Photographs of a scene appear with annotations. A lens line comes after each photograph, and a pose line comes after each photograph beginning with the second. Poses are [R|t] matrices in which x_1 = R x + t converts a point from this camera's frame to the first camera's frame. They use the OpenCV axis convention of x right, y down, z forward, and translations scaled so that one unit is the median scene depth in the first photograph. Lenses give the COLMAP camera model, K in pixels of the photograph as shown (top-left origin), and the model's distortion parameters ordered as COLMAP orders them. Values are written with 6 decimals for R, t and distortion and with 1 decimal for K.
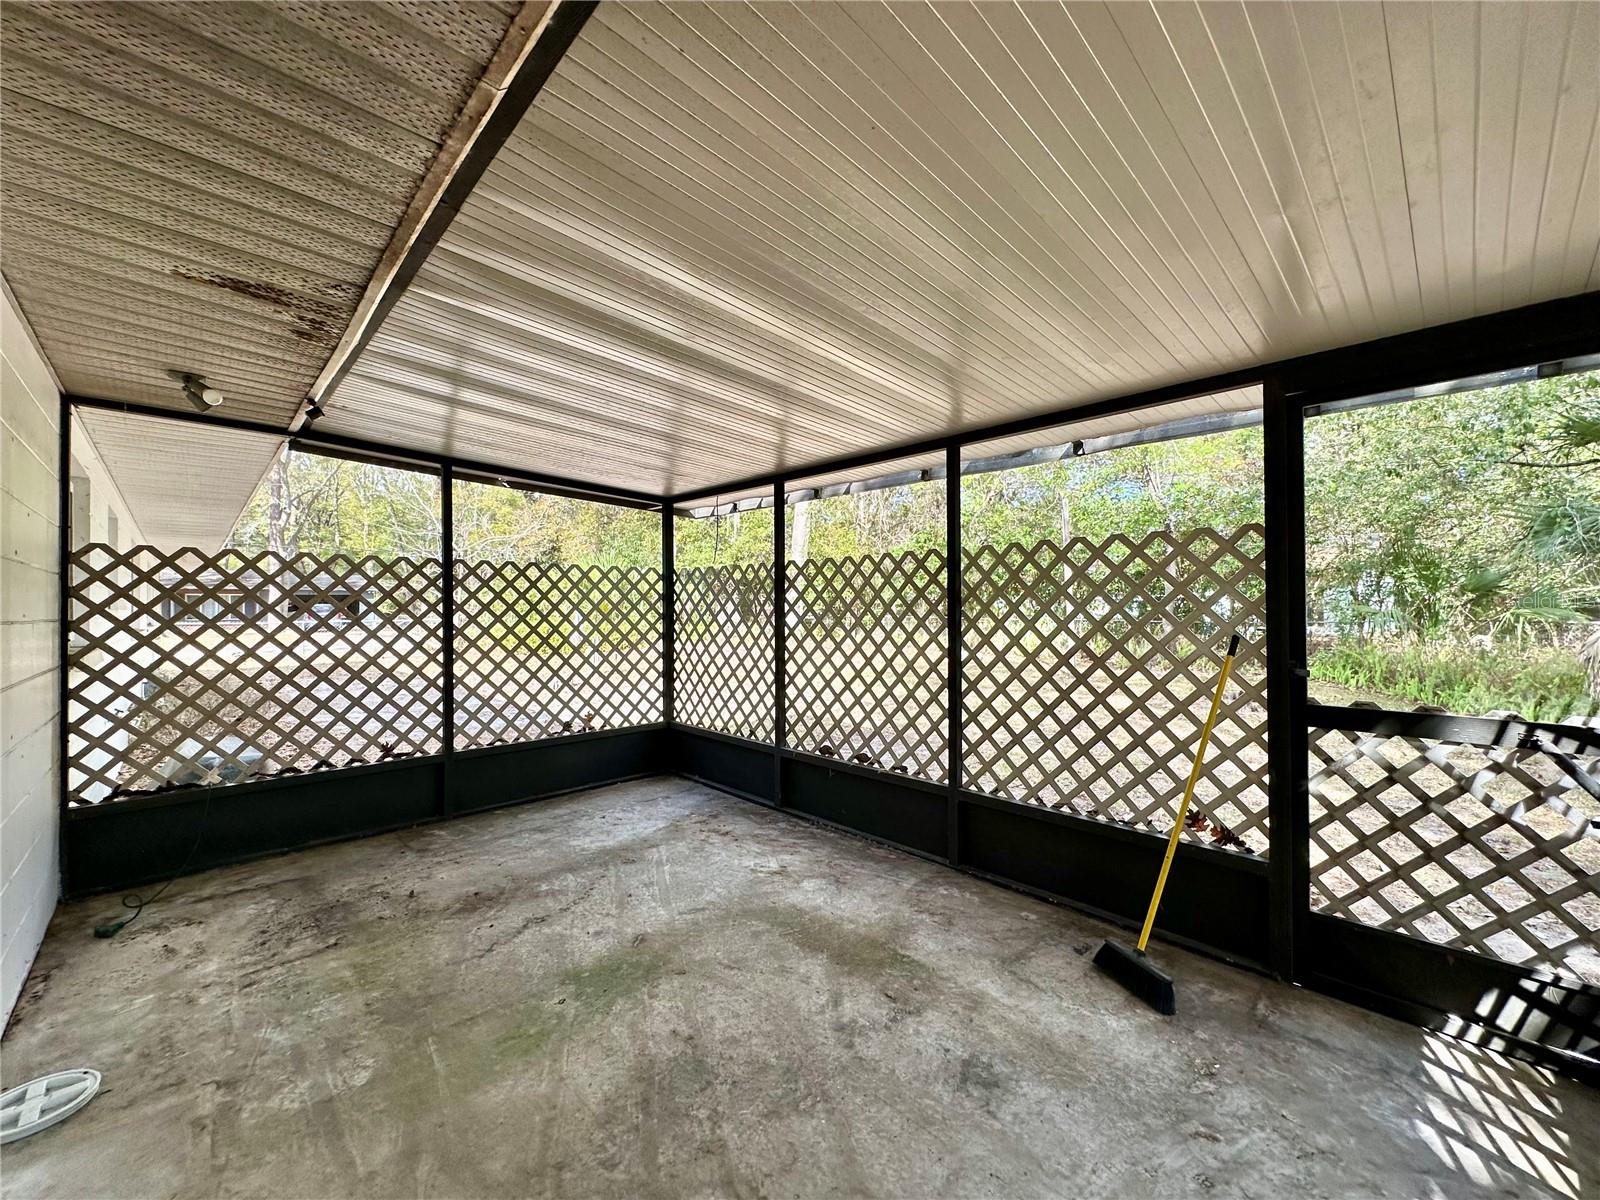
lens RADIAL K [[655.0, 0, 806.4], [0, 655.0, 600.1], [0, 0, 1]] dist [0.000462, 0.000075]
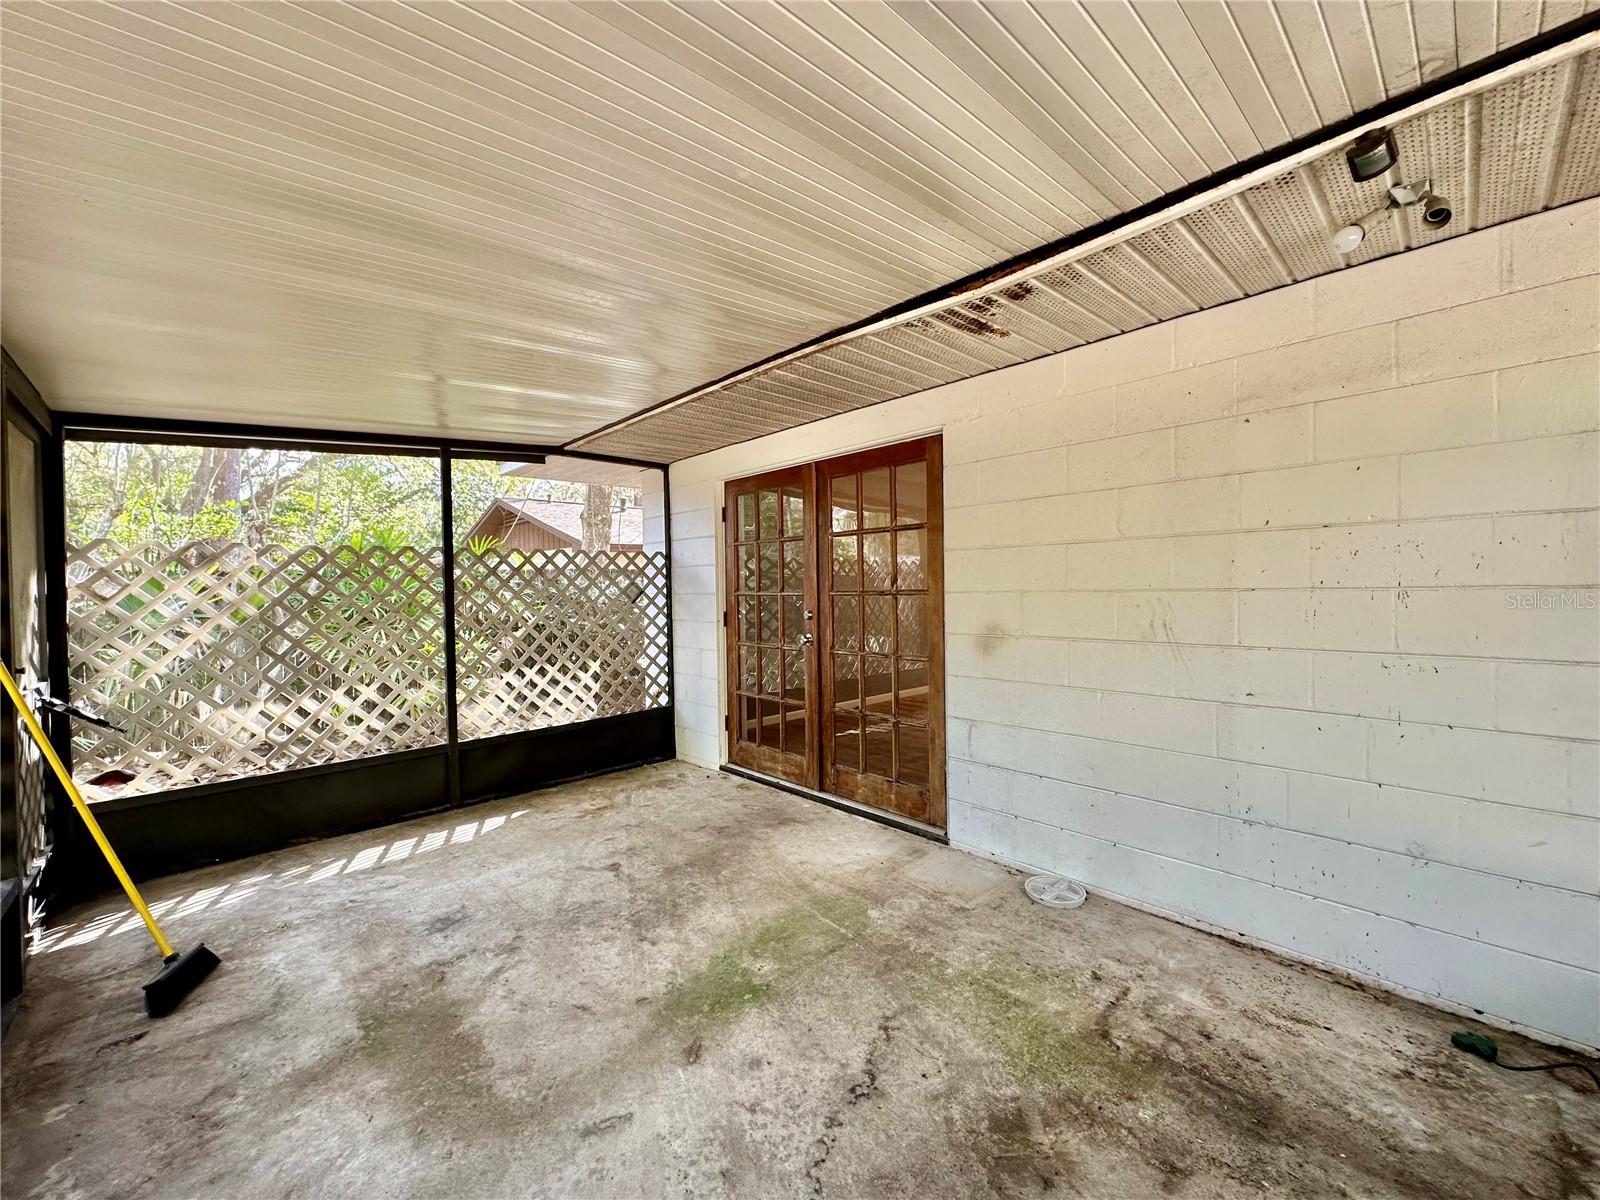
lens RADIAL K [[655.0, 0, 806.4], [0, 655.0, 600.1], [0, 0, 1]] dist [0.000462, 0.000075]
pose [[-0.999610, 0.024596, 0.013259, -0.476333], [0.024702, 0.999664, 0.007904, 0.024358], [-0.013060, 0.008228, -0.999881, 2.037016]]
